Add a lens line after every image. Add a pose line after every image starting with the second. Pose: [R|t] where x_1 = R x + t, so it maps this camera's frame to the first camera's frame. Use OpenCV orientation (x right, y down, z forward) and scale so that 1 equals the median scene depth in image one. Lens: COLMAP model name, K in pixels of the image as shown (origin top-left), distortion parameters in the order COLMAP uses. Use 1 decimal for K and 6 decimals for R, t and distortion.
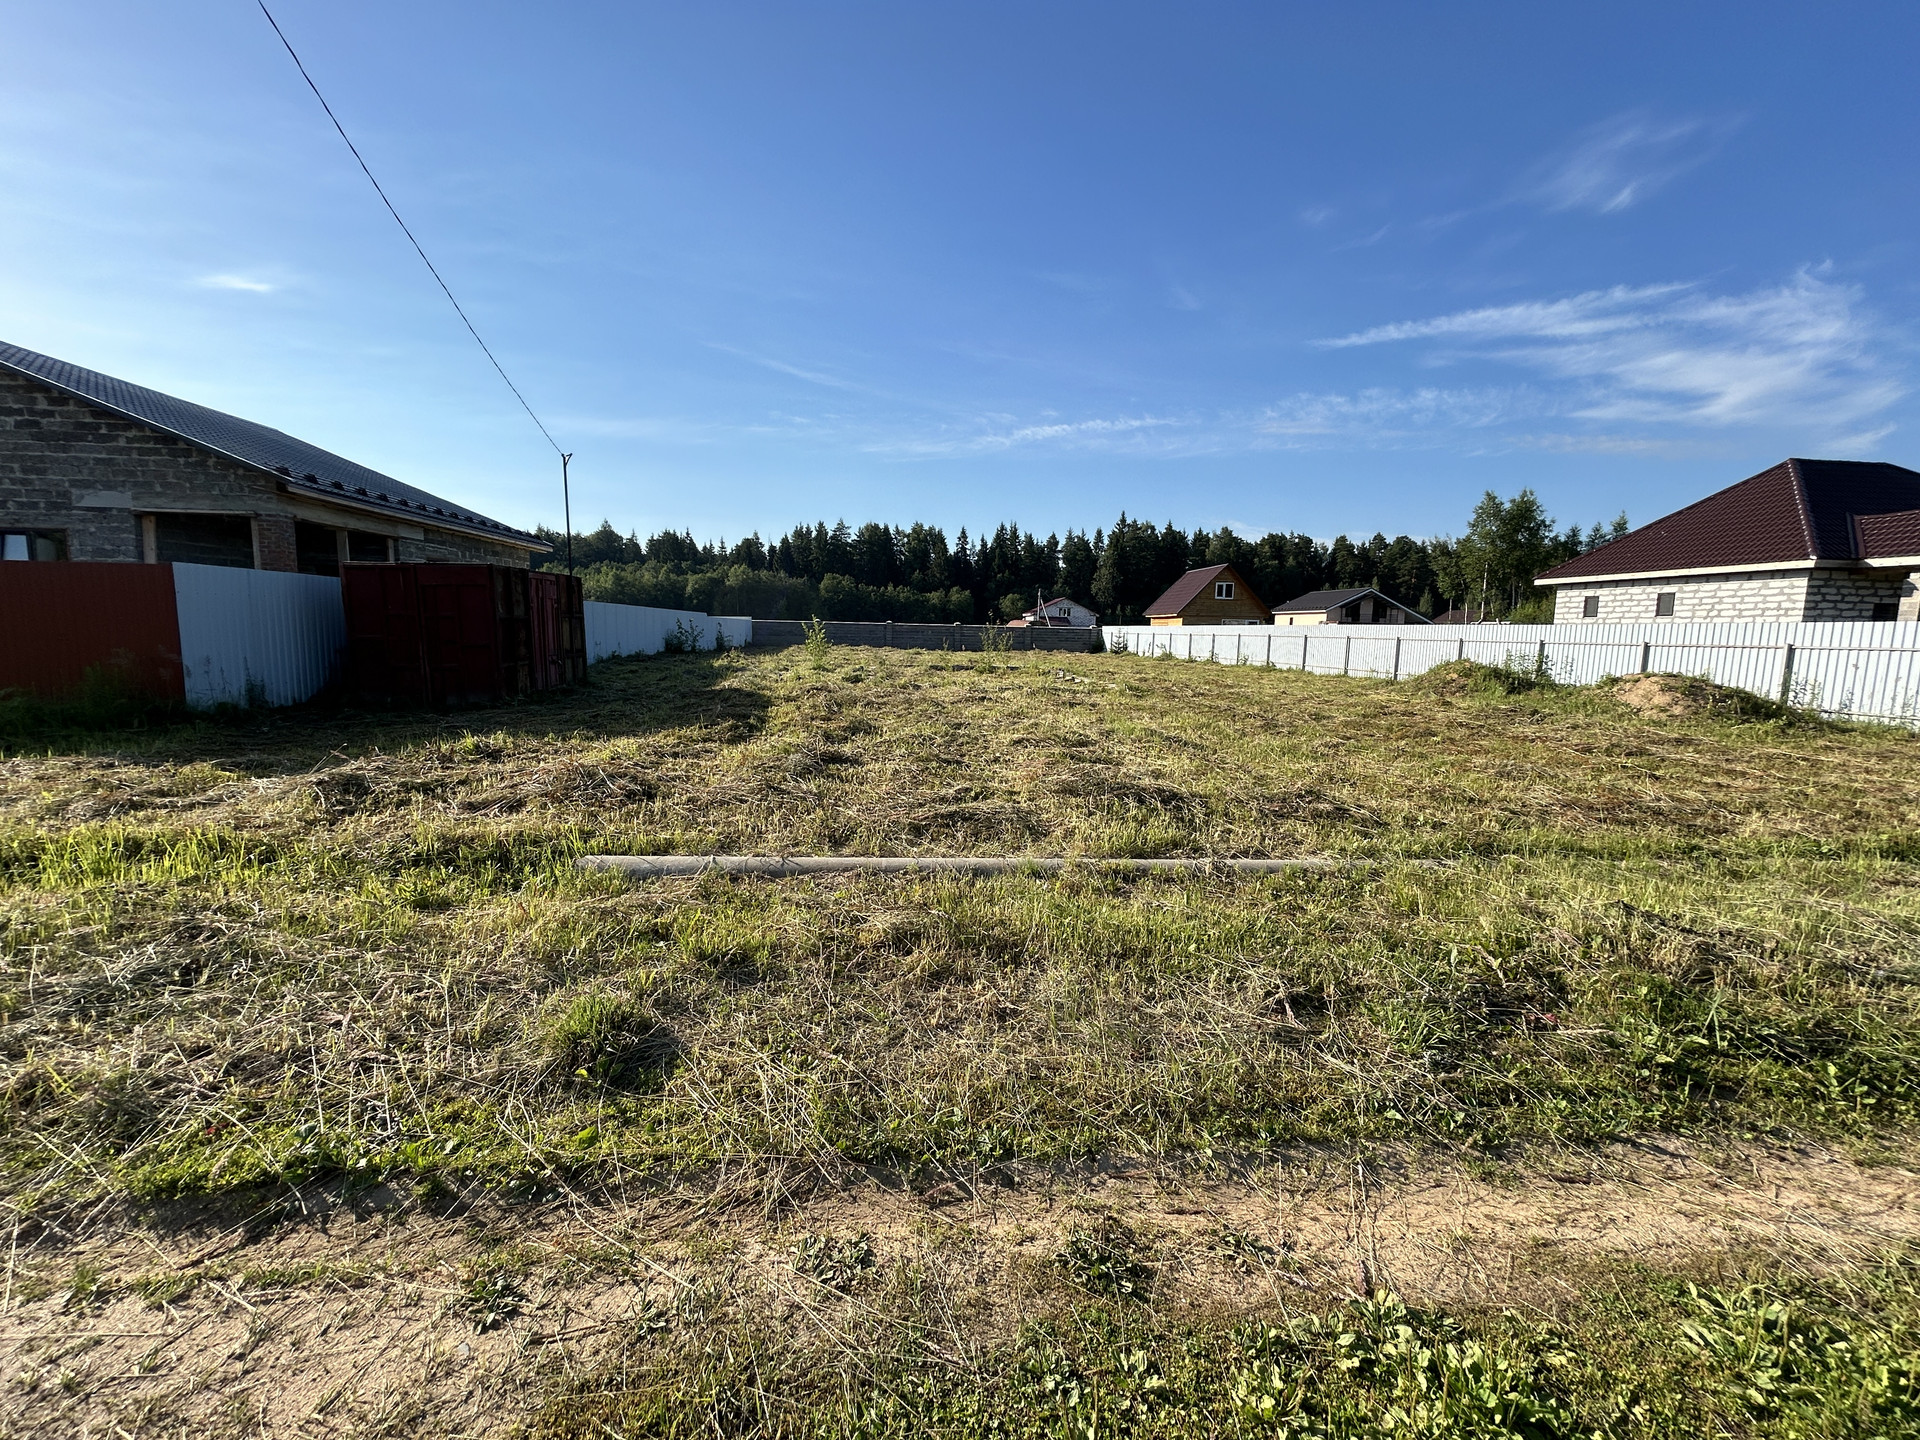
lens RADIAL K [[764.0, 0, 954.5], [0, 764.0, 723.7], [0, 0, 1]] dist [-0.000841, 0.000334]
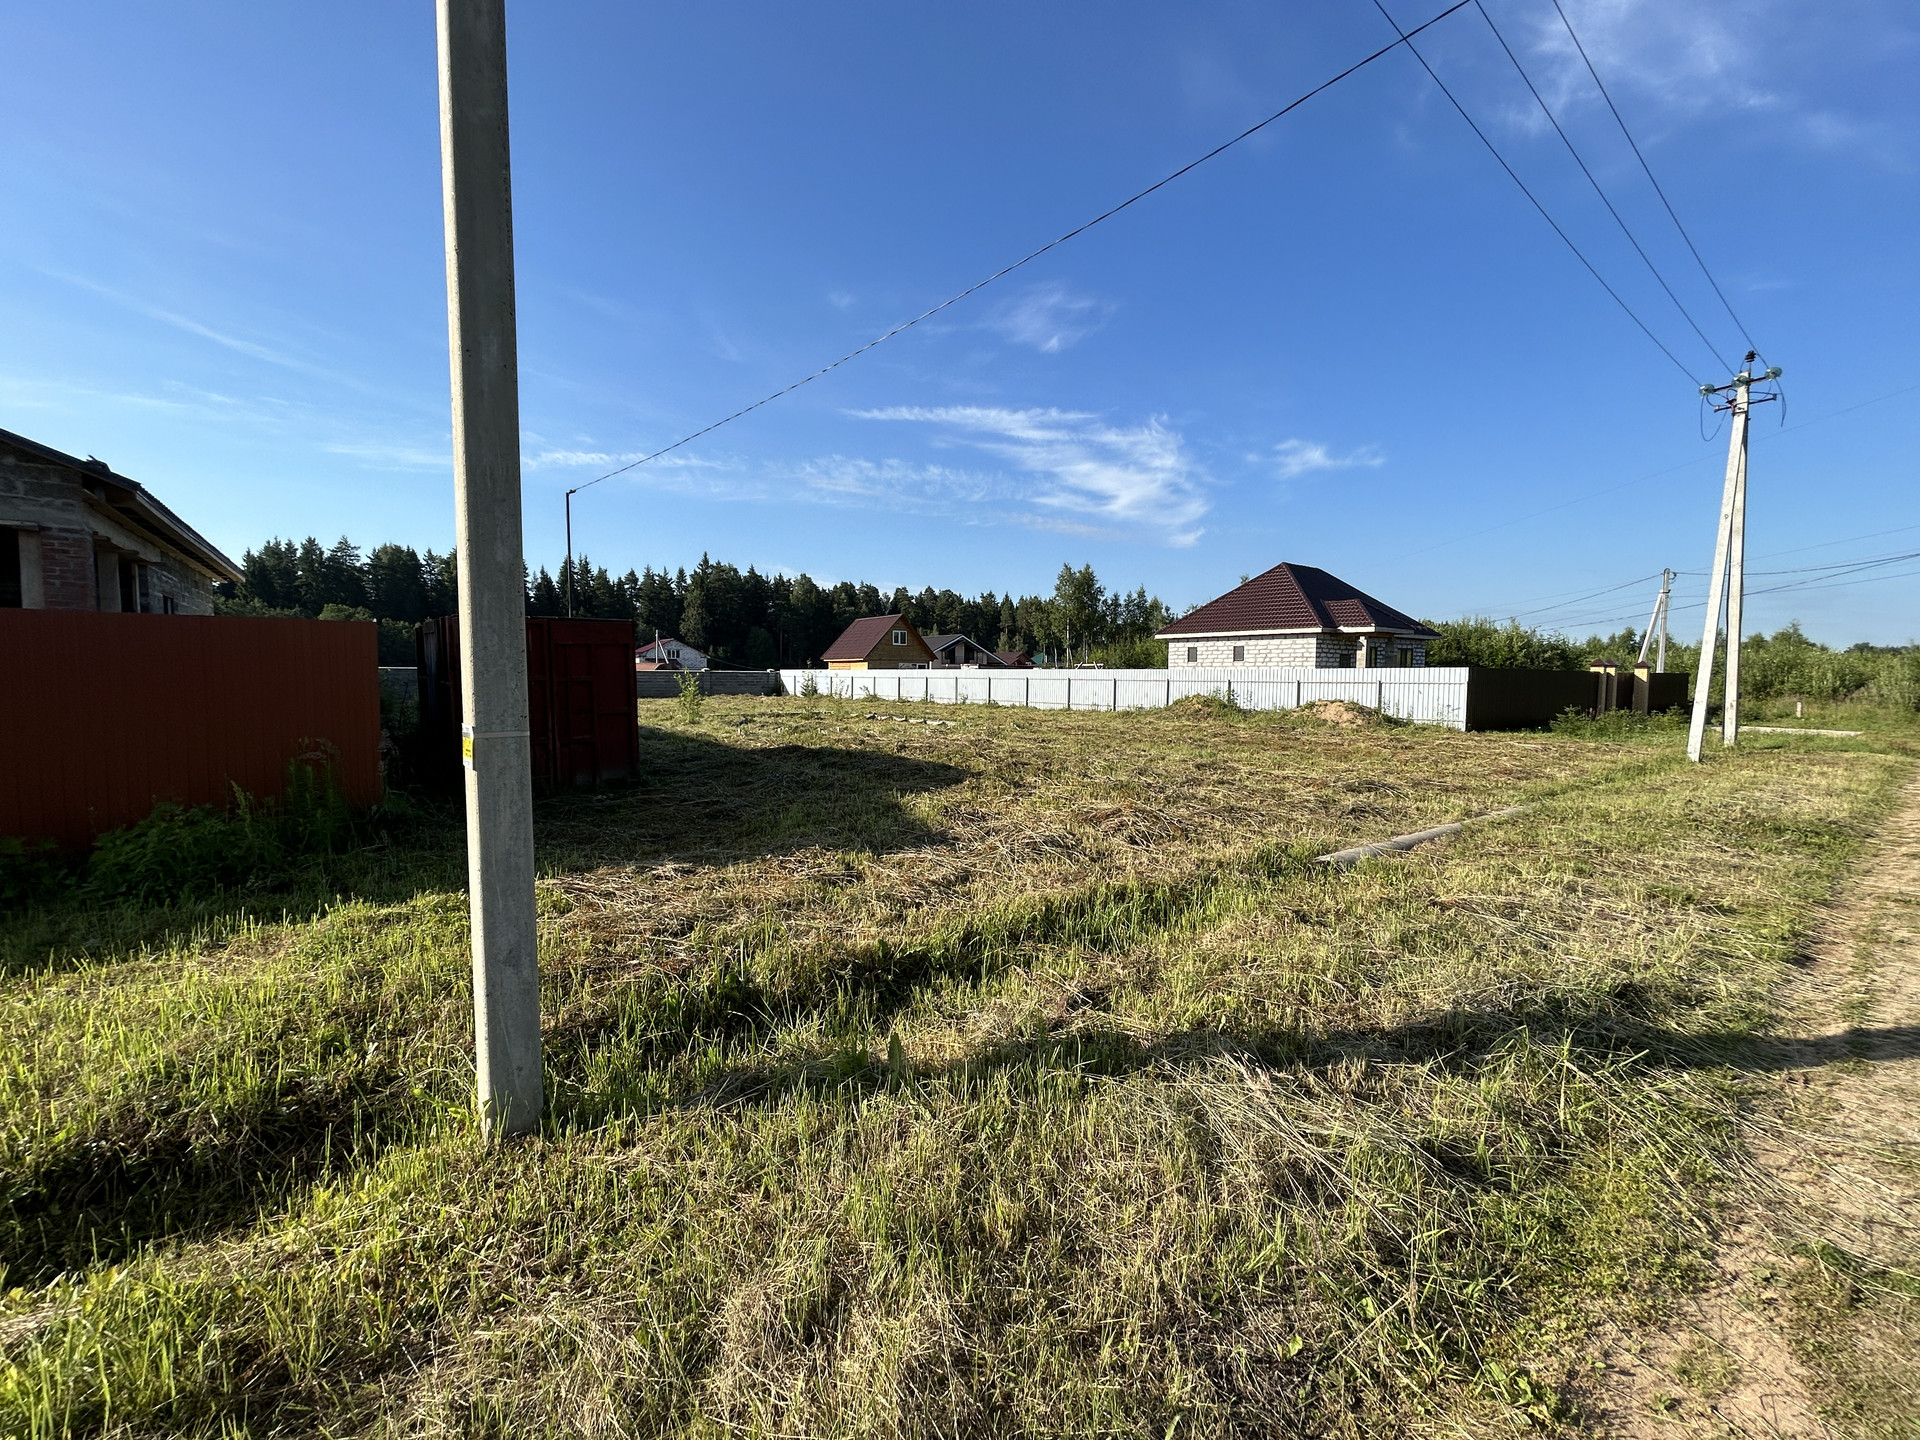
lens RADIAL K [[764.8, 0, 949.3], [0, 764.8, 727.9], [0, 0, 1]] dist [-0.002437, 0.000153]
pose [[0.851929, -0.049928, 0.521272, -0.158924], [0.074126, 0.996919, -0.025661, -0.007146], [-0.518384, 0.060502, 0.853005, 0.013006]]
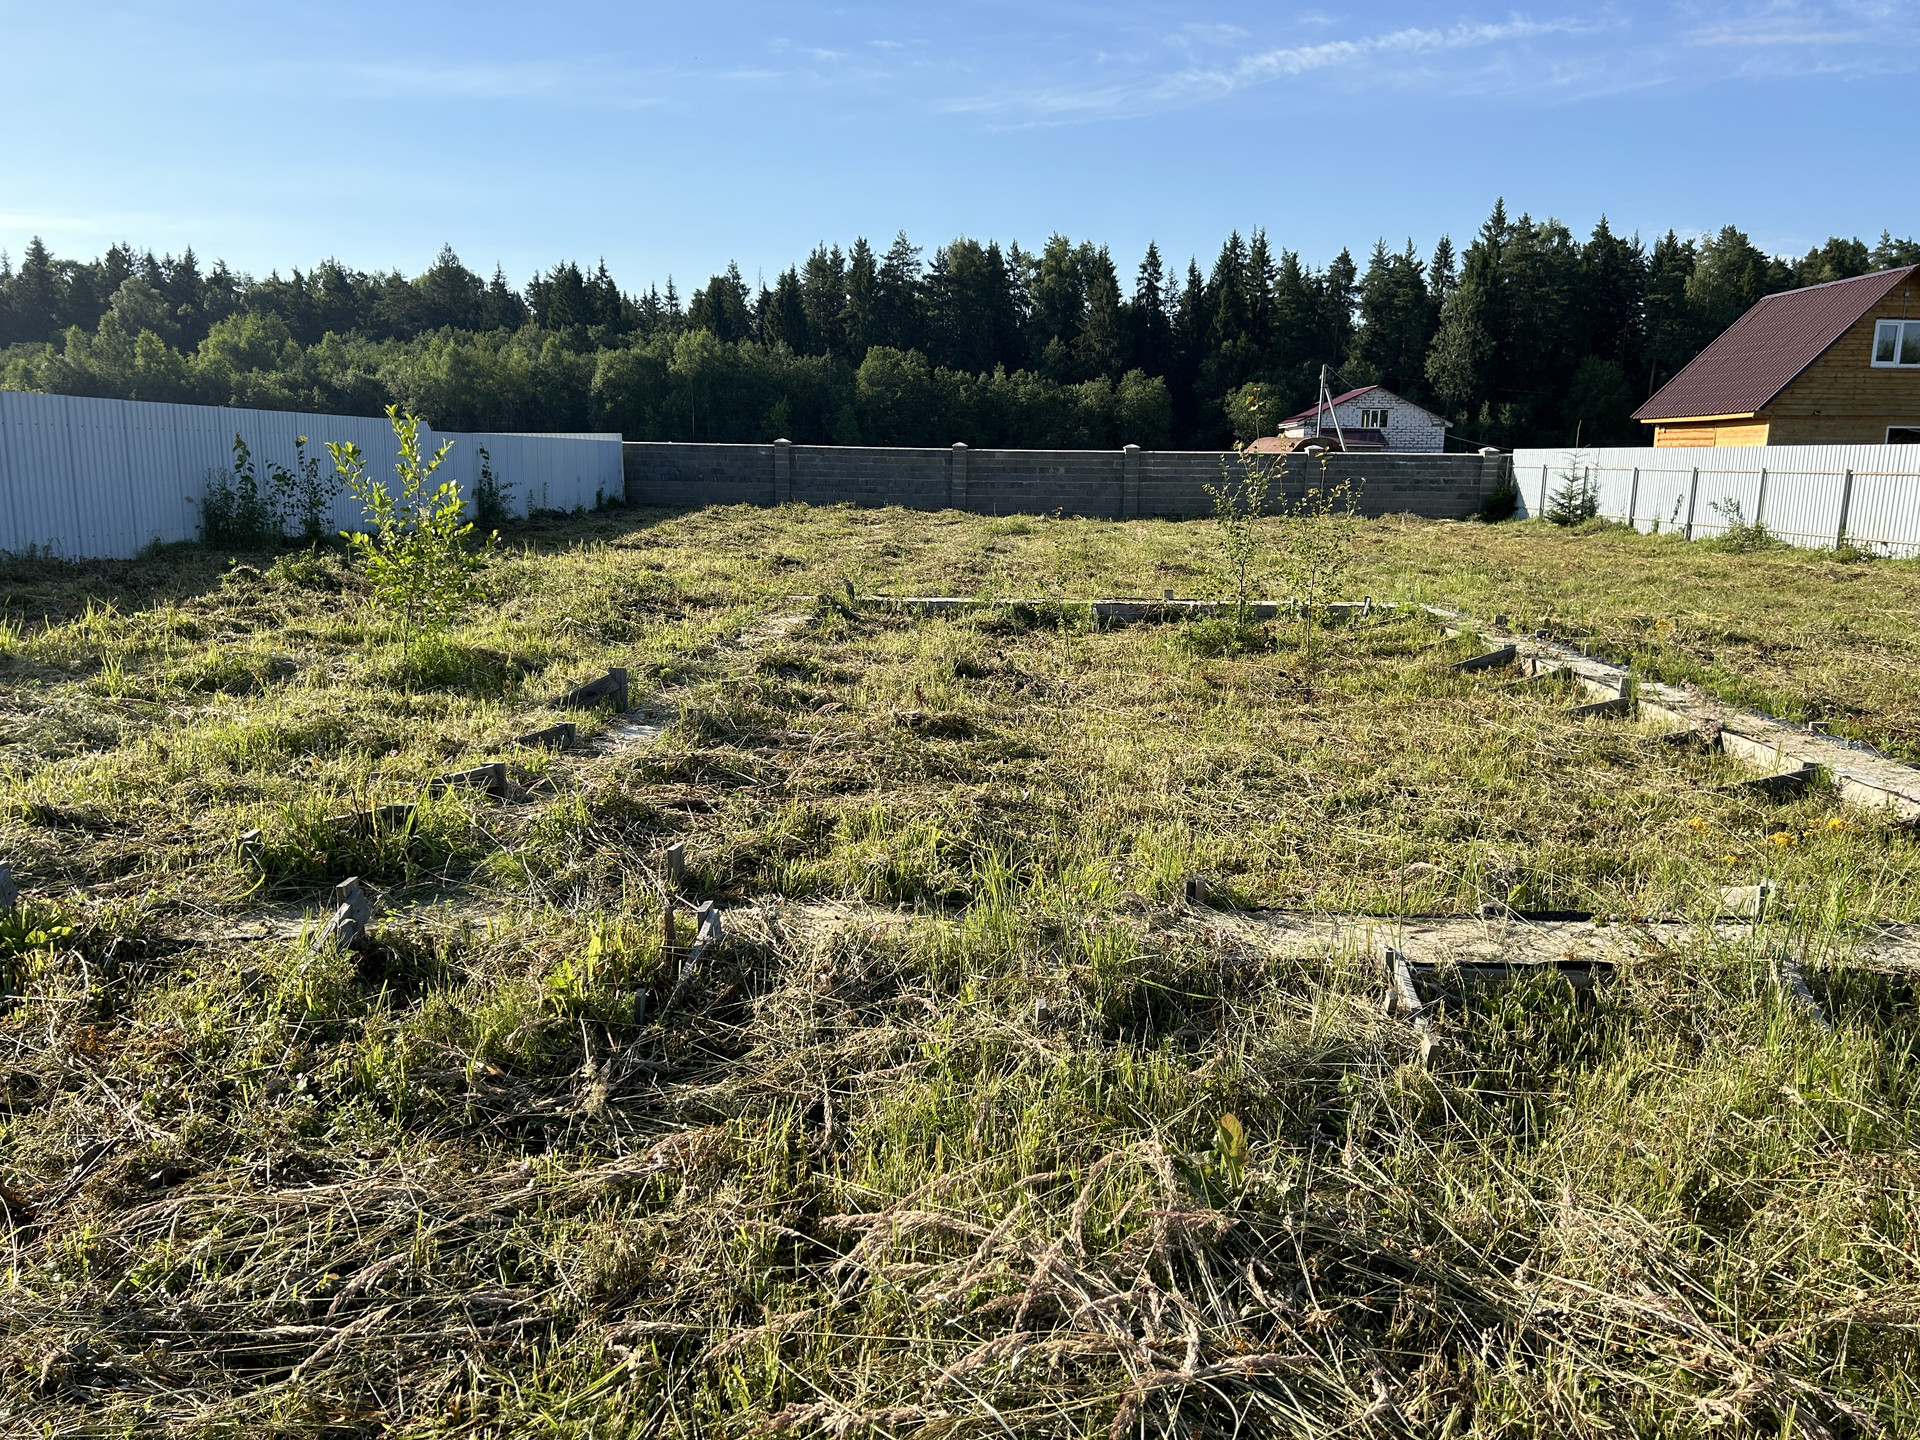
lens RADIAL K [[1429.7, 0, 957.1], [0, 1429.7, 711.5], [0, 0, 1]] dist [0.058631, -0.060044]
pose [[0.993905, 0.012247, -0.109553, -0.034563], [-0.006274, 0.998483, 0.054699, -0.048002], [0.110057, -0.053678, 0.992475, 0.293068]]
